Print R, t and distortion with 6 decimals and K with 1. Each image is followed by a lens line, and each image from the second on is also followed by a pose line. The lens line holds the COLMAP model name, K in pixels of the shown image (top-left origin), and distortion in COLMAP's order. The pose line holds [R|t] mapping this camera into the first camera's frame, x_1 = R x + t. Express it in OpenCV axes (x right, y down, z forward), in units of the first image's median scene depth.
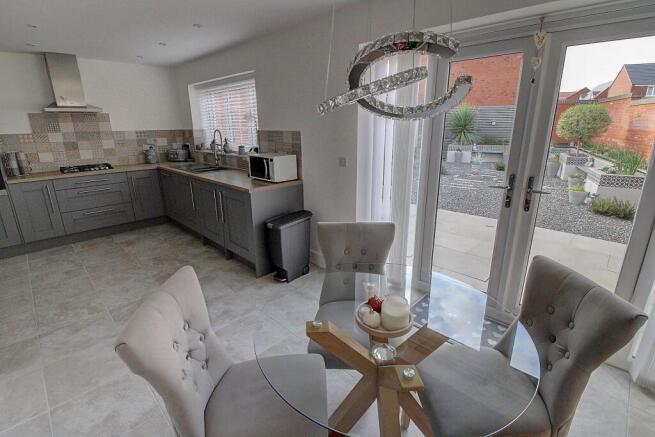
lens RADIAL K [[308.9, 0, 325.9], [0, 308.9, 217.0], [0, 0, 1]] dist [-0.000254, -0.012016]
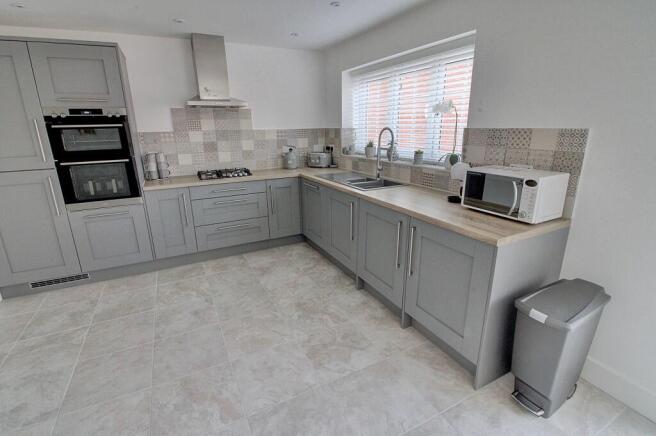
lens RADIAL K [[306.3, 0, 325.0], [0, 306.3, 215.4], [0, 0, 1]] dist [0.002683, -0.011241]
pose [[0.950728, 0.082097, -0.298958, -0.265073], [-0.083241, 0.996489, 0.008929, -0.077798], [0.298641, 0.016397, 0.954225, 0.292757]]
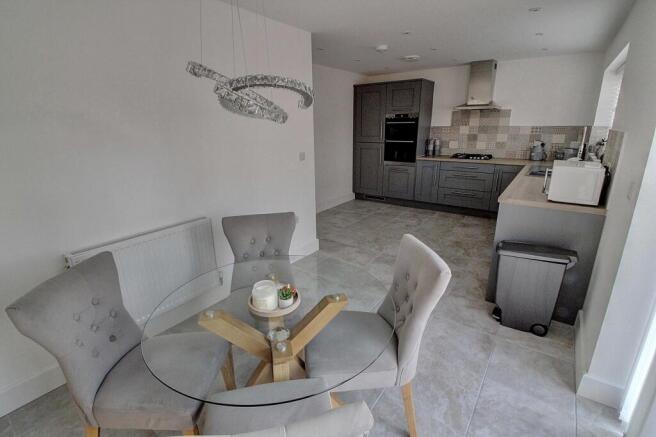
lens RADIAL K [[306.3, 0, 325.0], [0, 306.3, 215.9], [0, 0, 1]] dist [0.002683, -0.011241]
pose [[0.144257, 0.292294, -0.945386, 0.347558], [-0.274720, 0.929653, 0.245510, -0.082983], [0.950641, 0.224300, 0.214408, 0.262407]]
